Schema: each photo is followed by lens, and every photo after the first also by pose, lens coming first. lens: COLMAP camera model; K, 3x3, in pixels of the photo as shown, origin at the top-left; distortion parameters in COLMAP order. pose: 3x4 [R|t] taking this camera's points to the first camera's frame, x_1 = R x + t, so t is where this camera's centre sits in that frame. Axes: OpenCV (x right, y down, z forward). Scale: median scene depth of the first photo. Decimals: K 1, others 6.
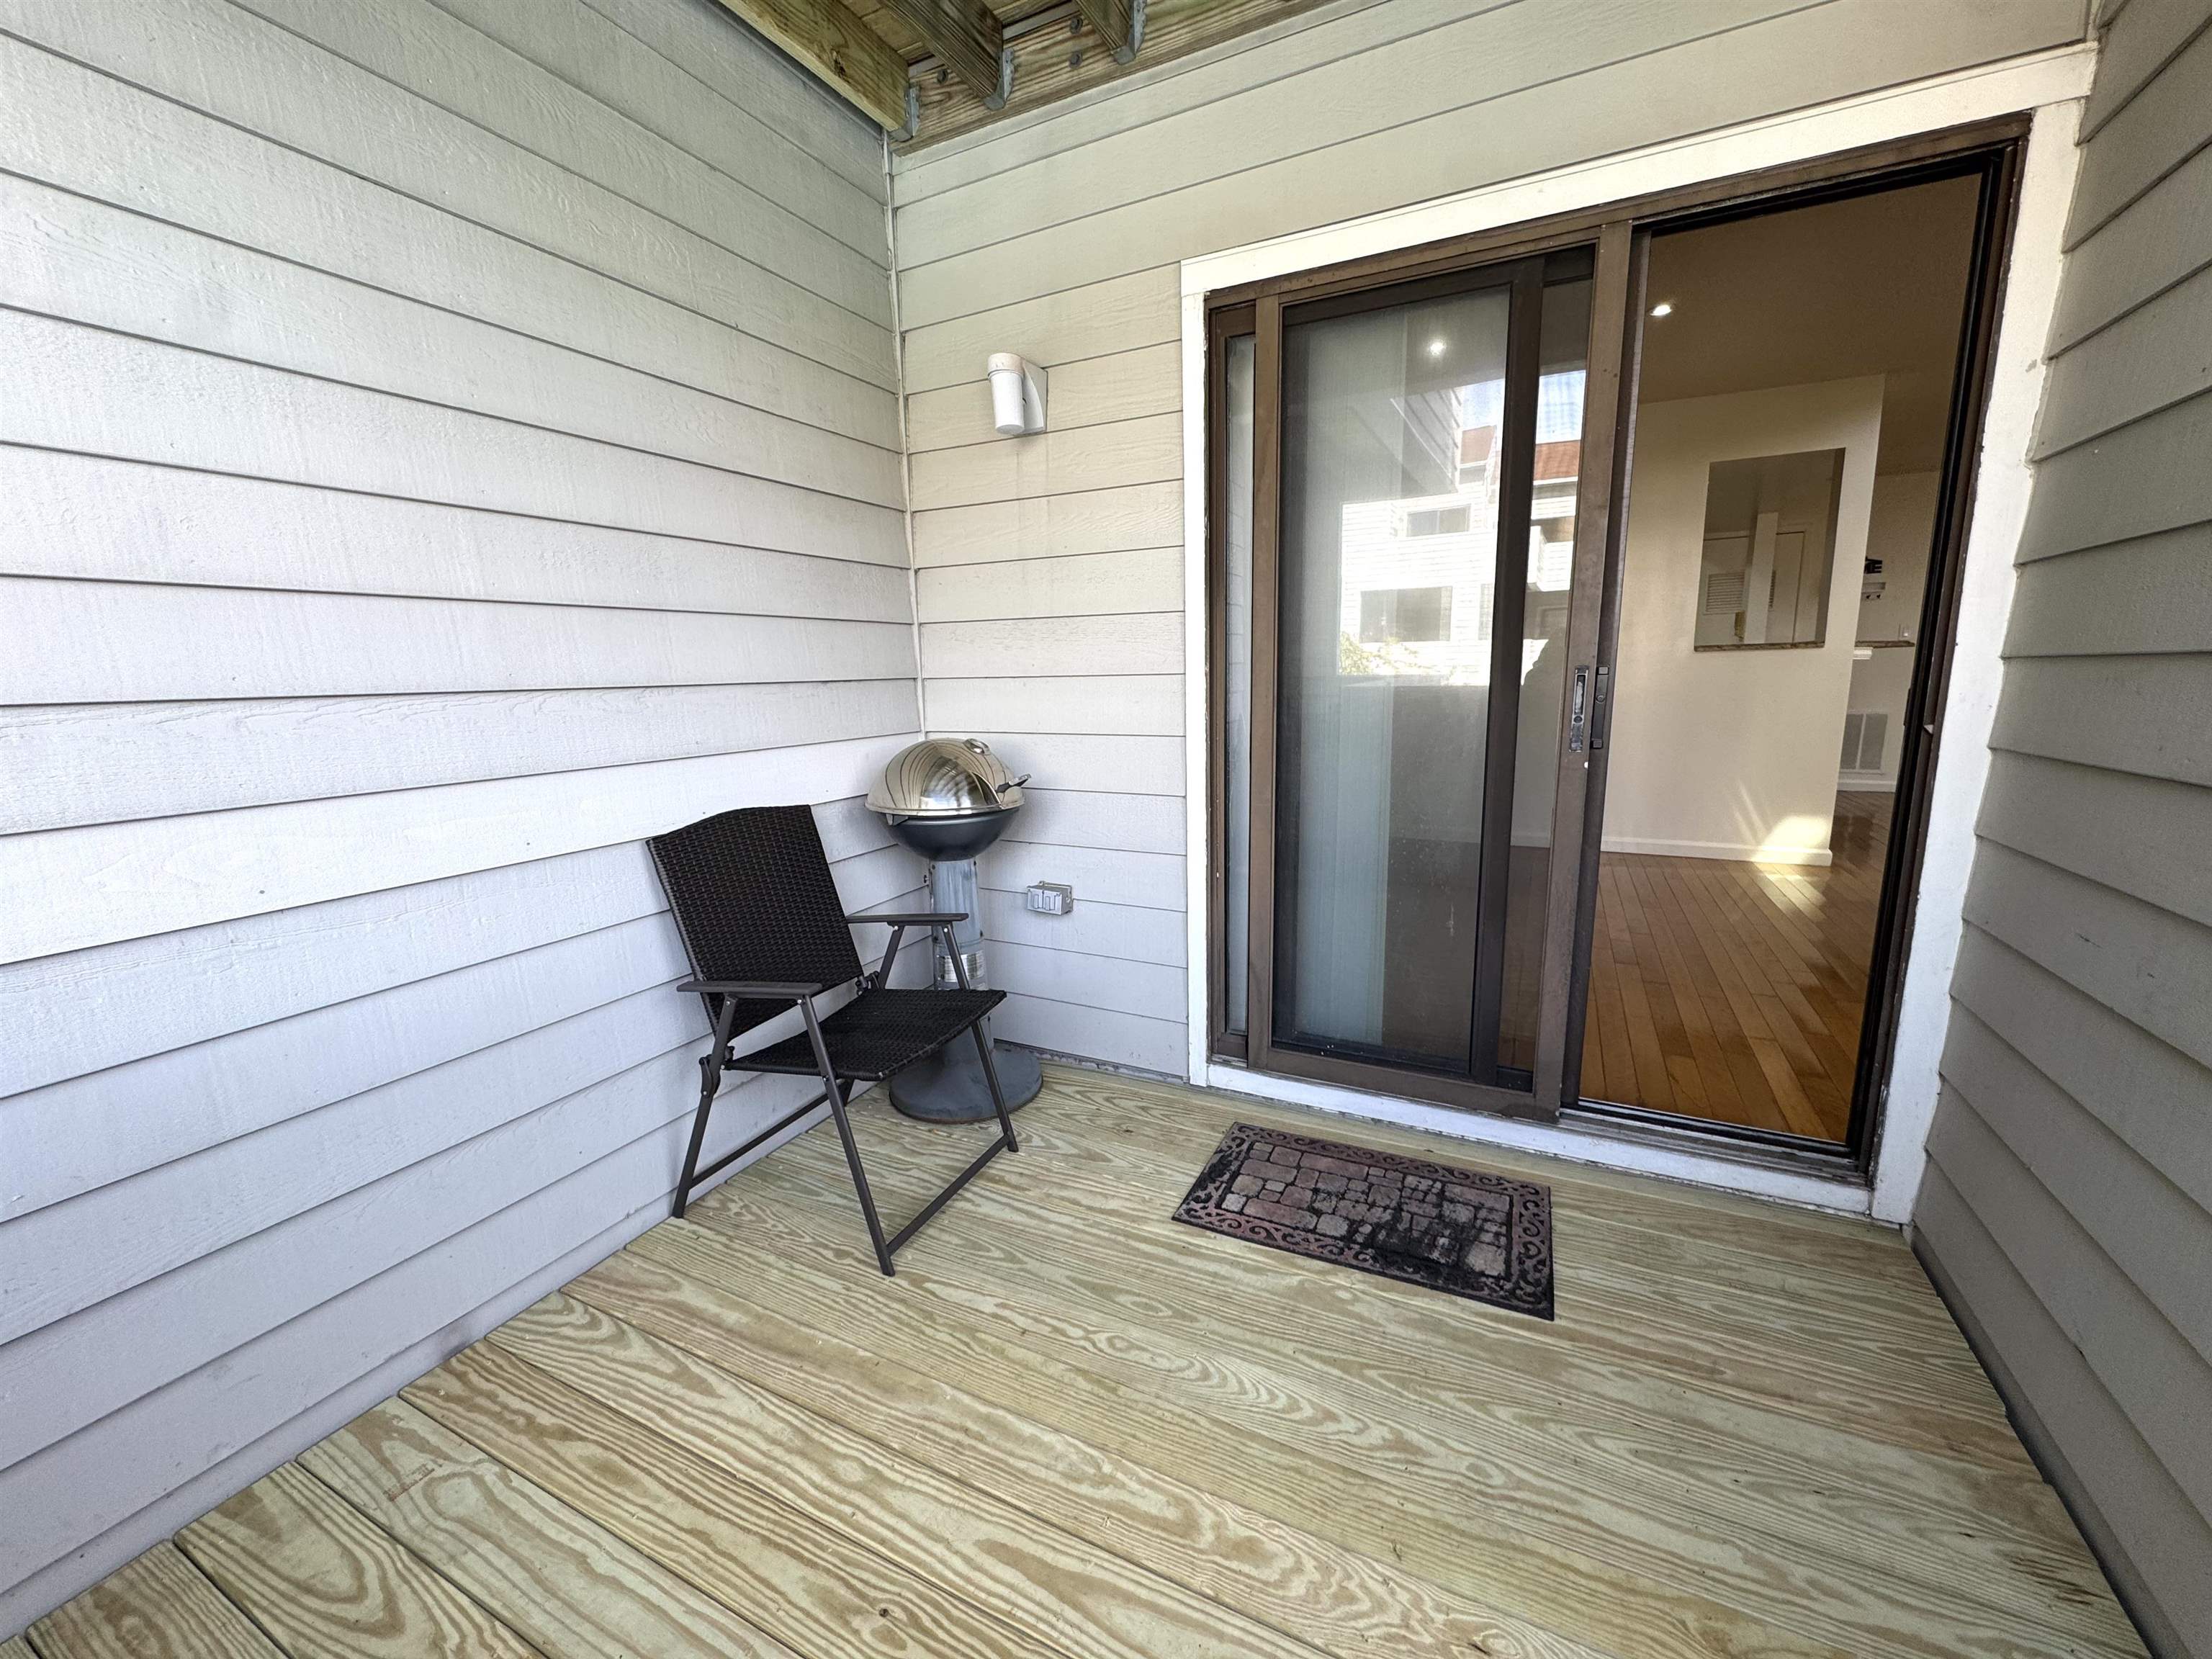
lens RADIAL K [[878.5, 0, 1102.4], [0, 878.5, 827.3], [0, 0, 1]] dist [-0.005393, 0.000943]
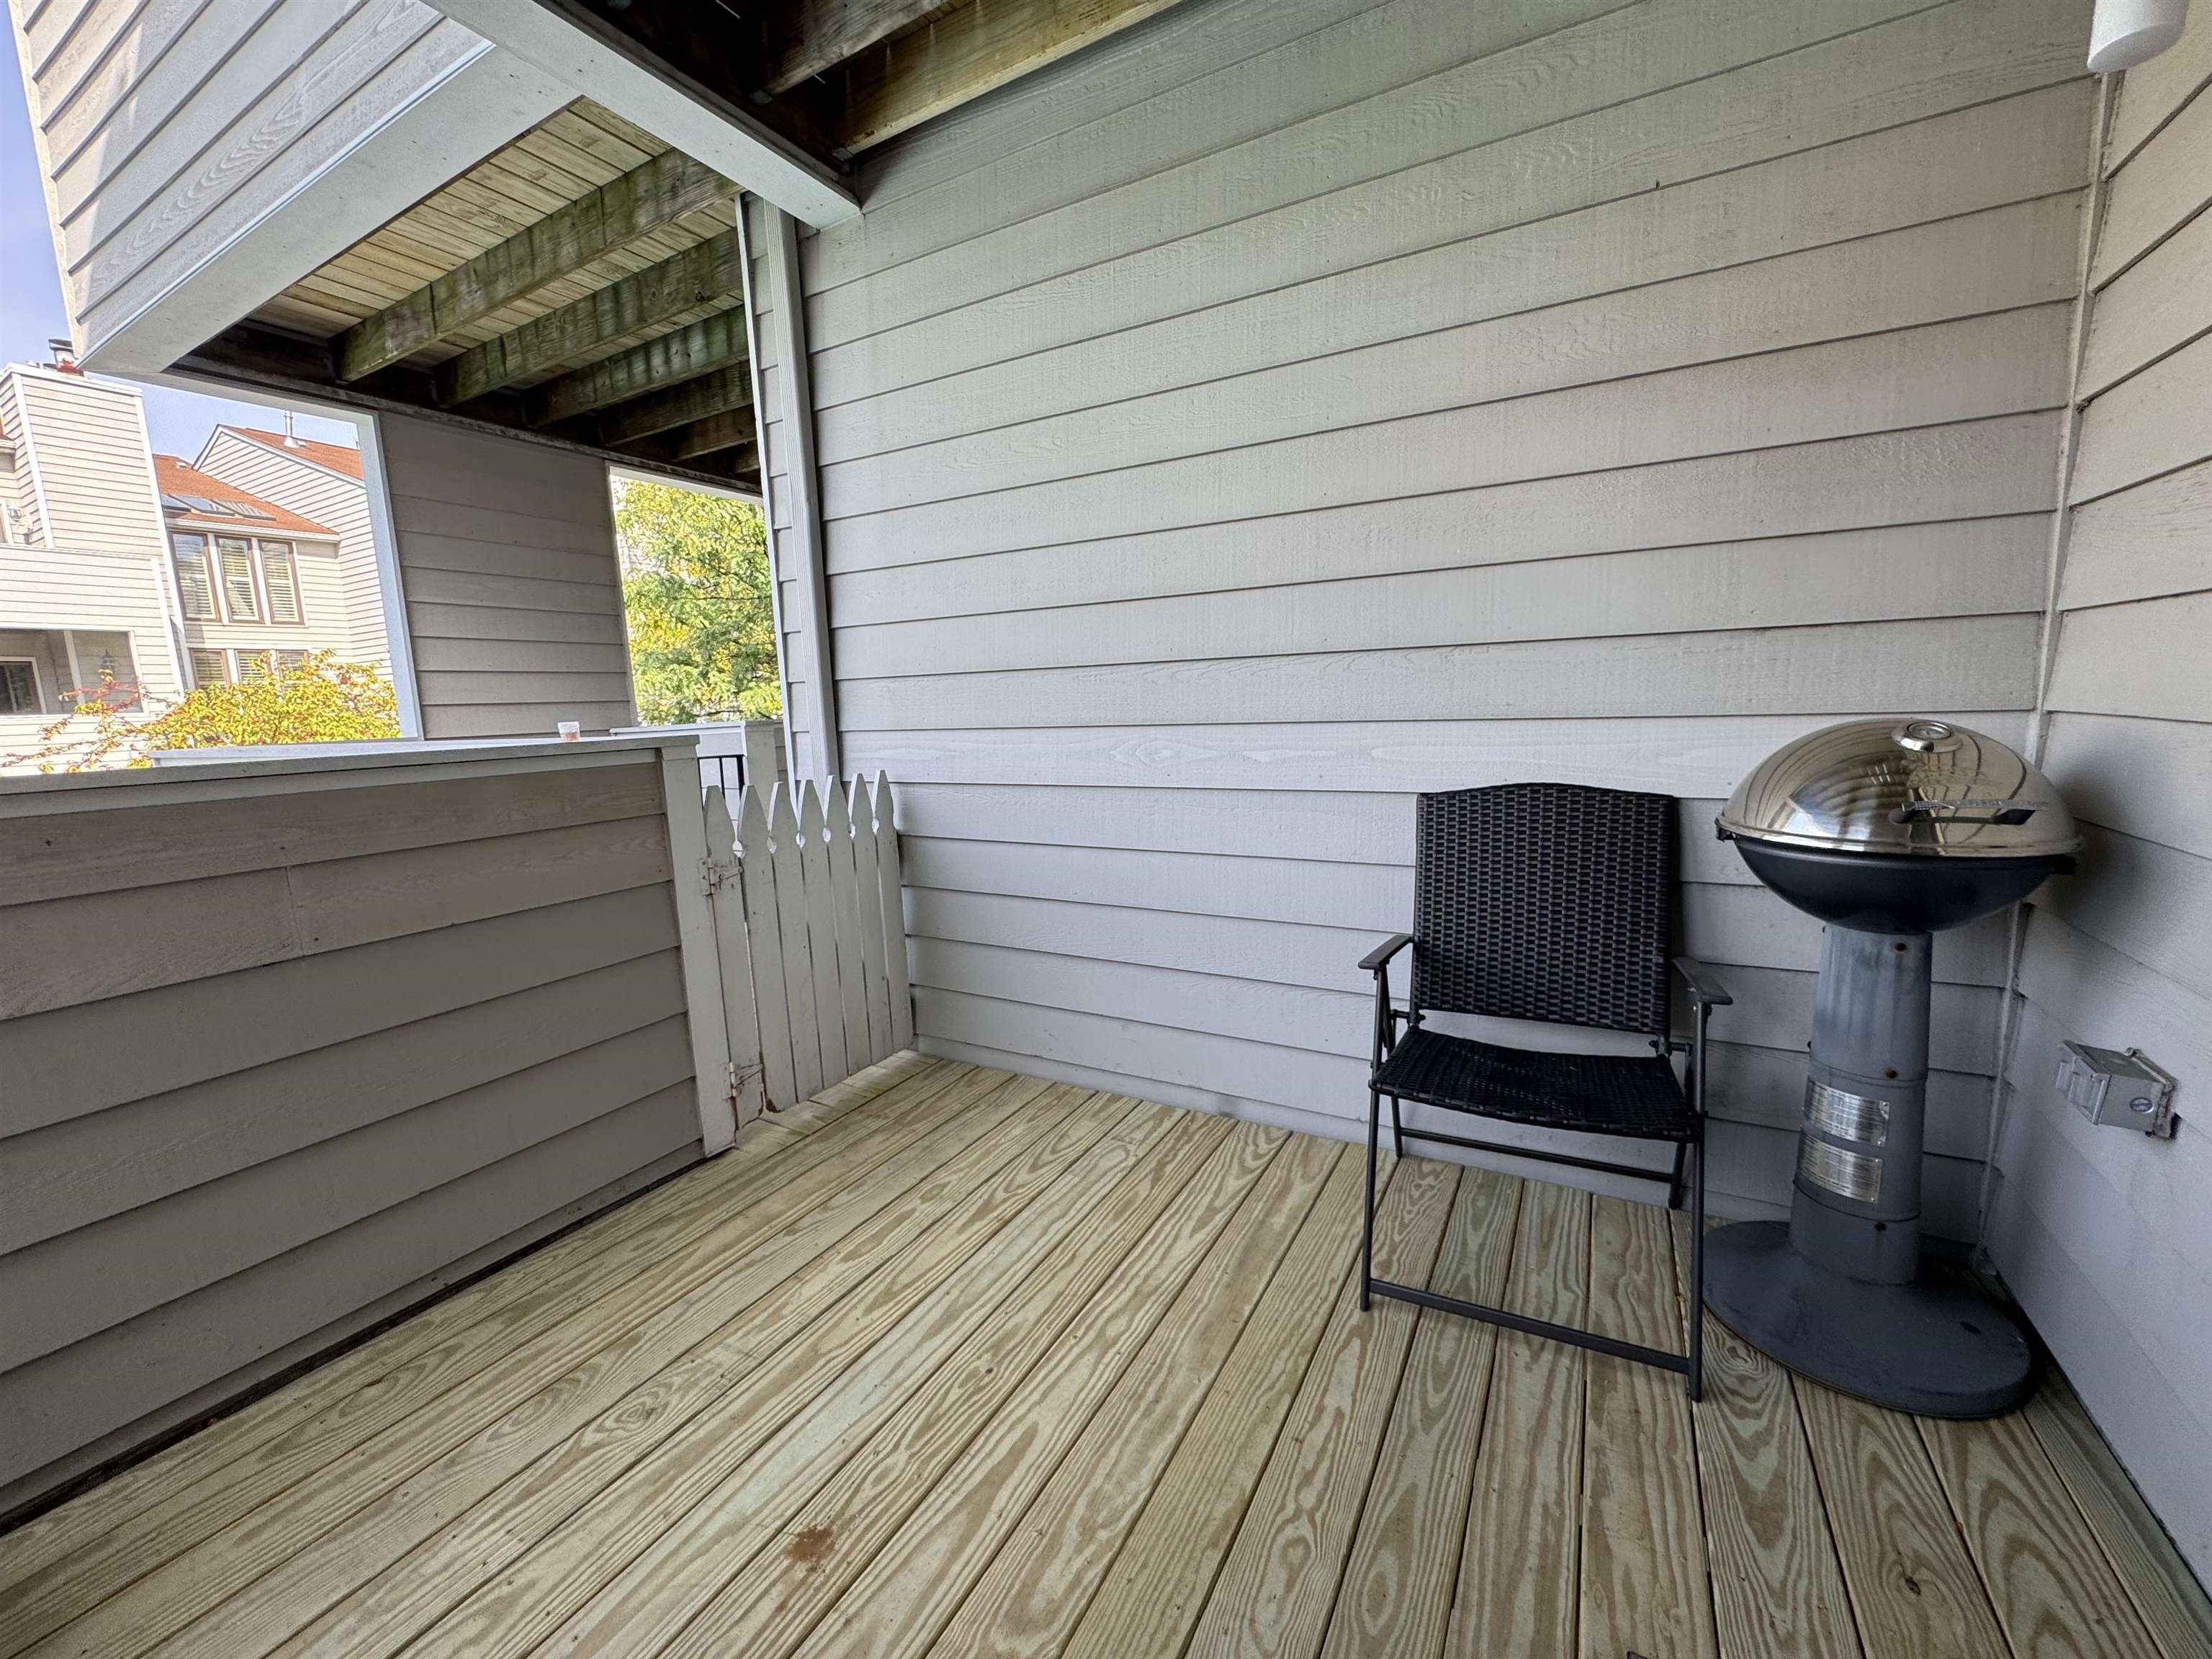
lens RADIAL K [[878.5, 0, 1104.7], [0, 878.5, 833.1], [0, 0, 1]] dist [-0.005393, 0.000943]
pose [[-0.040905, 0.175568, -0.983617, 0.674403], [-0.143117, 0.973260, 0.179671, -0.094393], [0.988860, 0.148122, -0.014685, 0.832316]]
